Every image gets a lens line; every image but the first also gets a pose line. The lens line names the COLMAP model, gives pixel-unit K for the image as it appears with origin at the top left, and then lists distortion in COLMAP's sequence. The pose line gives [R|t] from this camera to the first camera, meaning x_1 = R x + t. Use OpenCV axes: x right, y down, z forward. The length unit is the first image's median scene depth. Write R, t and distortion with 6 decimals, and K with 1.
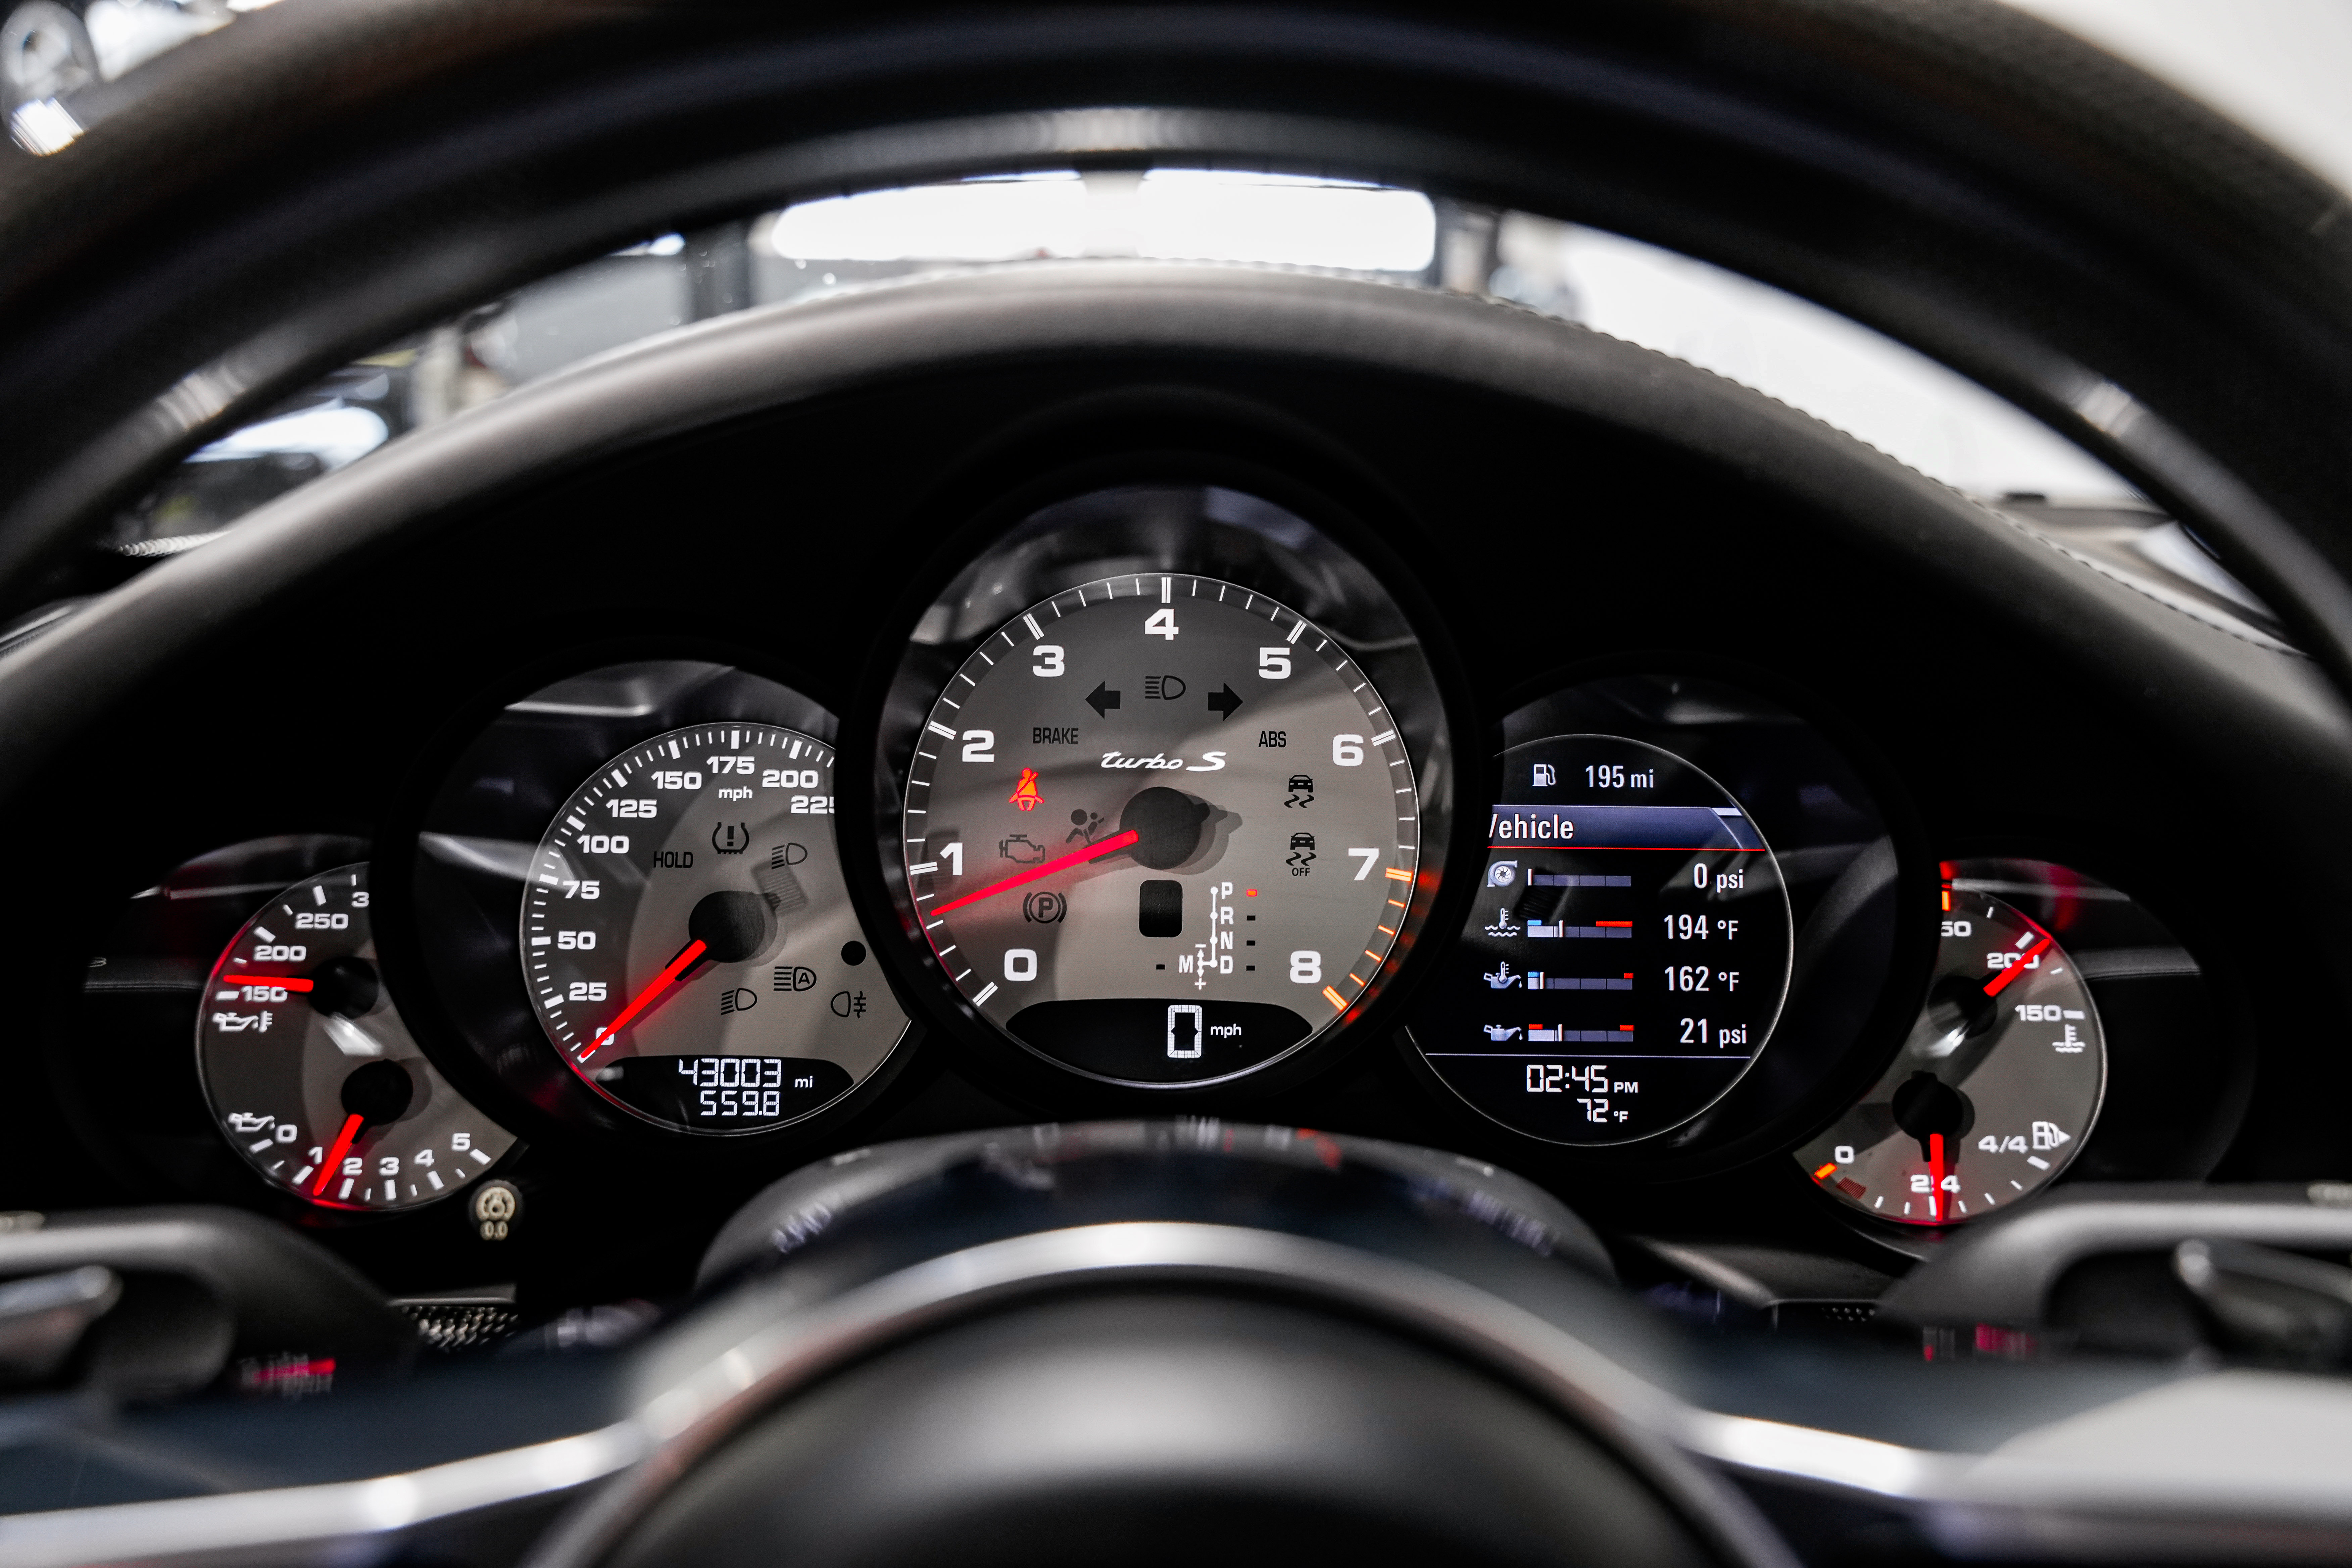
lens RADIAL K [[1853.9, 0, 1191.4], [0, 1853.9, 770.2], [0, 0, 1]] dist [0.012419, -0.001356]
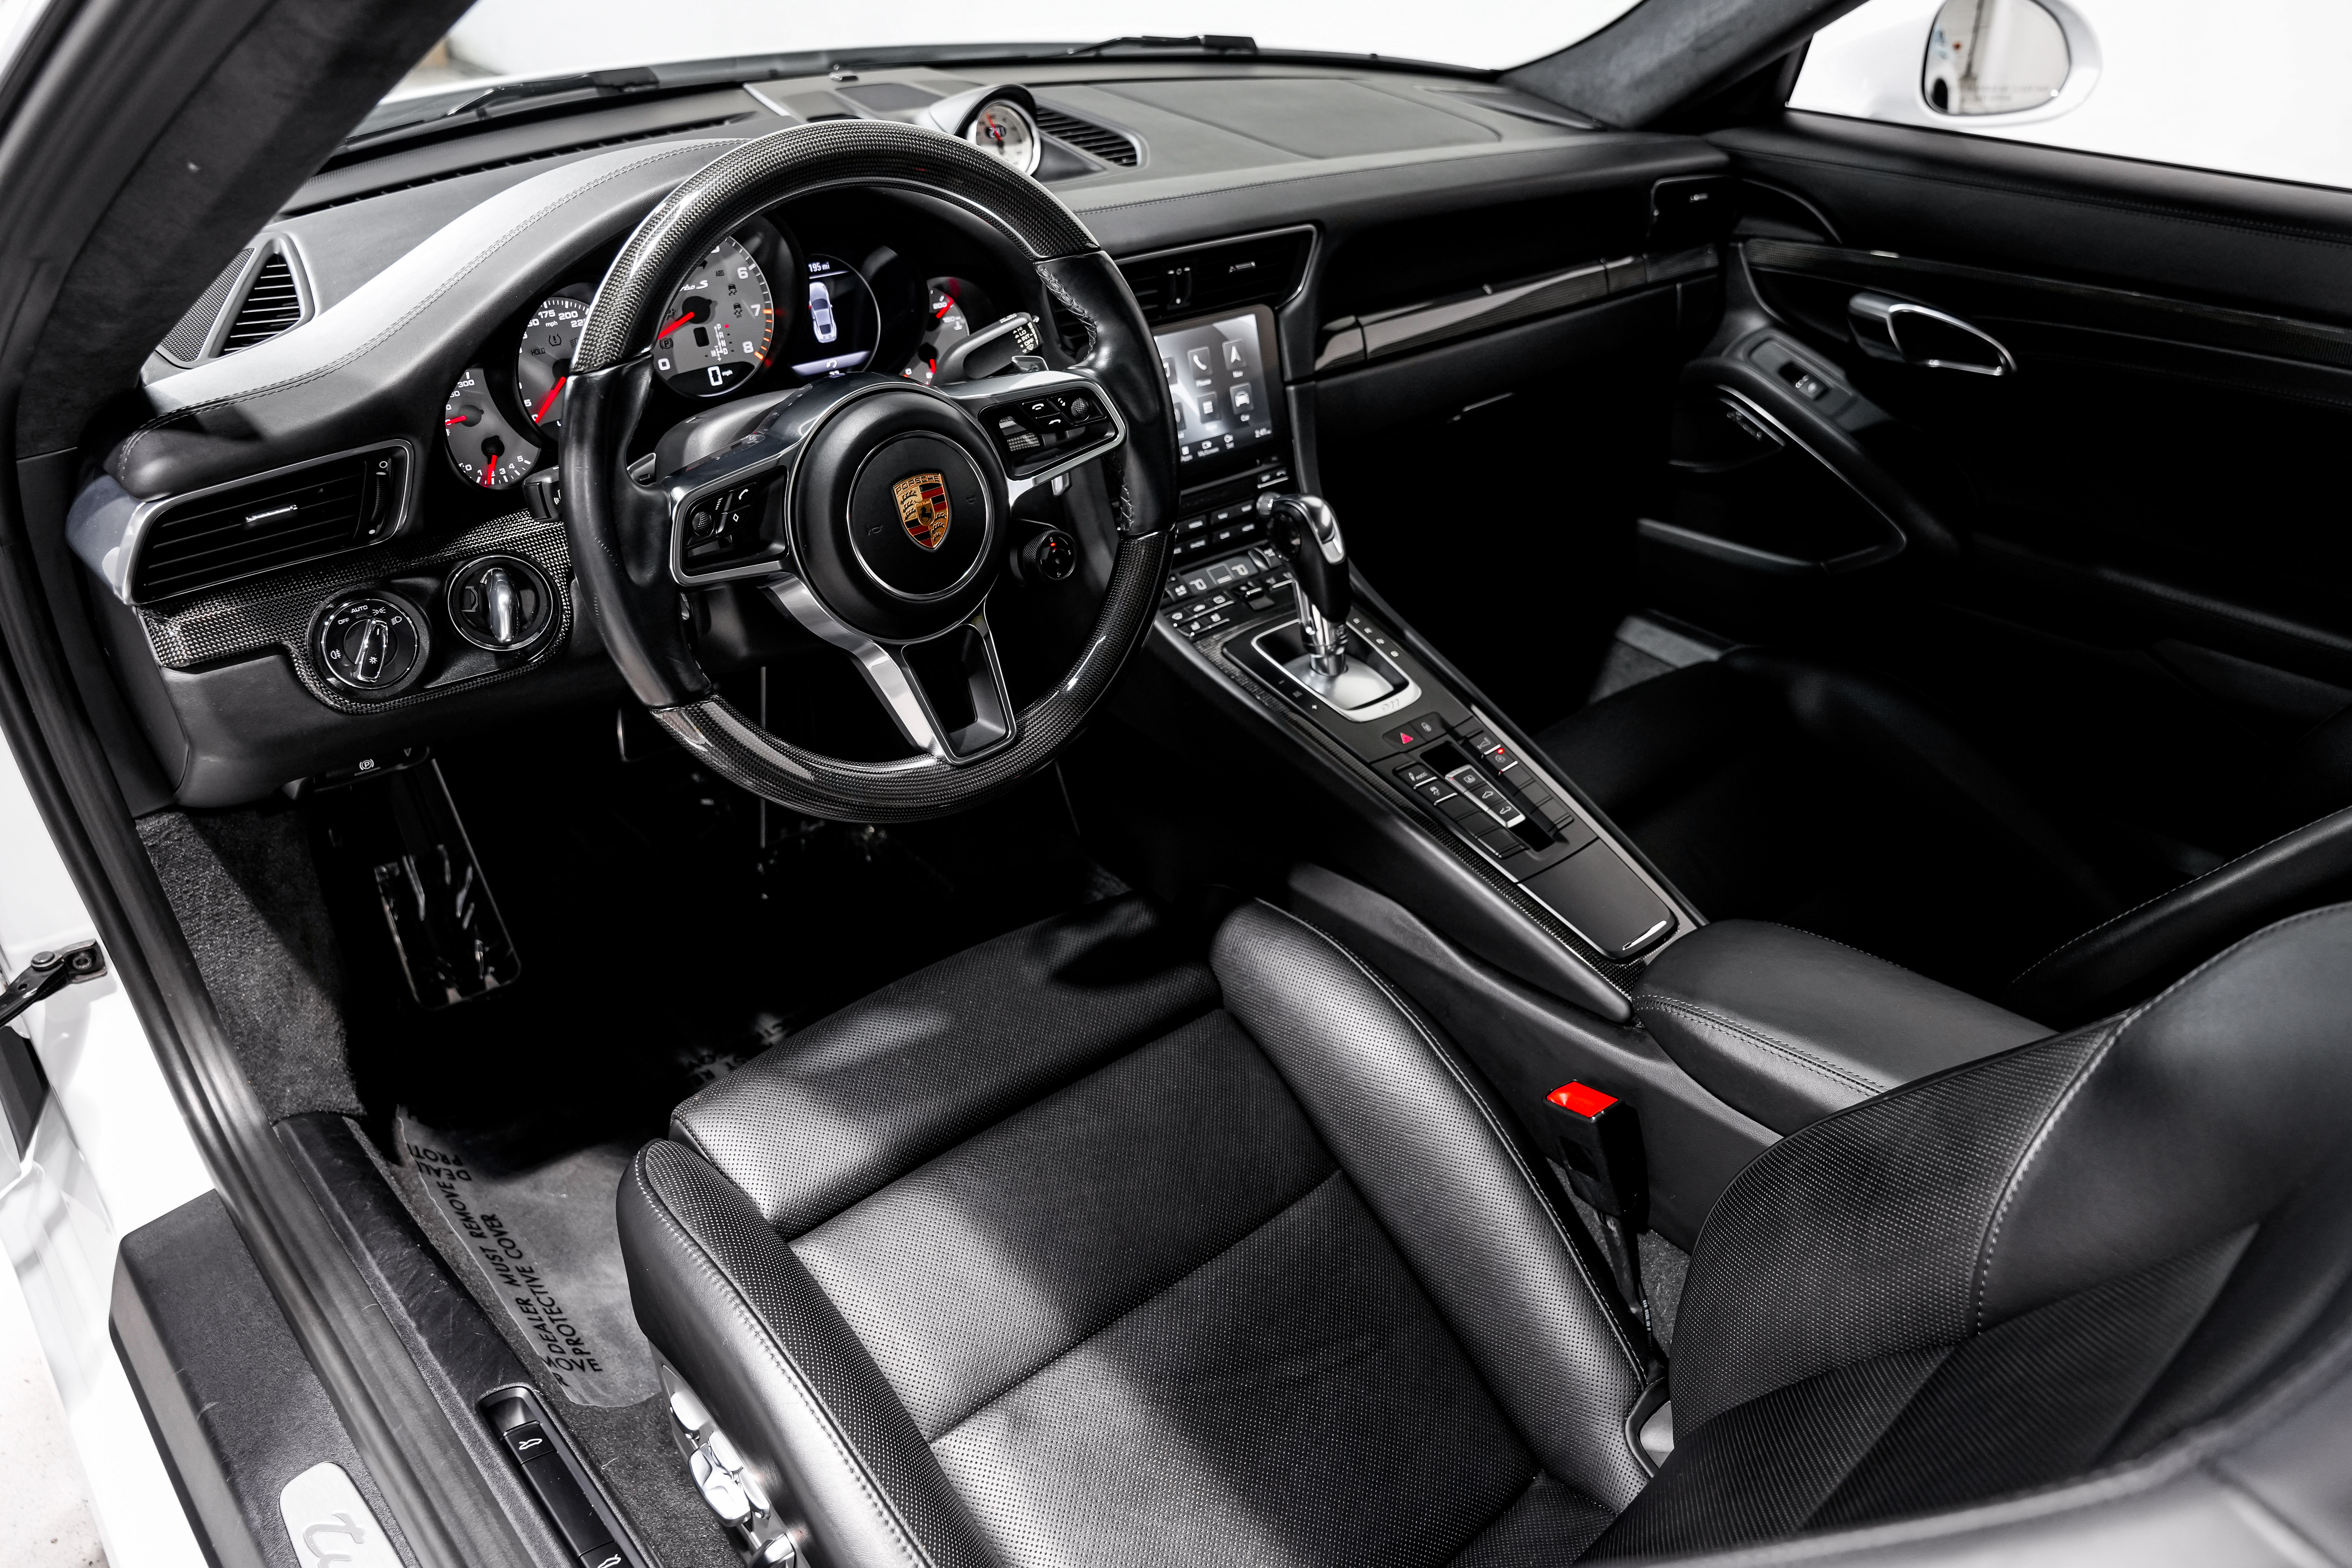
lens RADIAL K [[1695.5, 0, 1181.4], [0, 1695.5, 796.1], [0, 0, 1]] dist [0.006194, -0.004302]
pose [[0.753528, -0.341267, 0.561900, -1.241809], [0.098450, 0.903650, 0.416802, -0.327136], [-0.650002, -0.258753, 0.714524, -1.699484]]
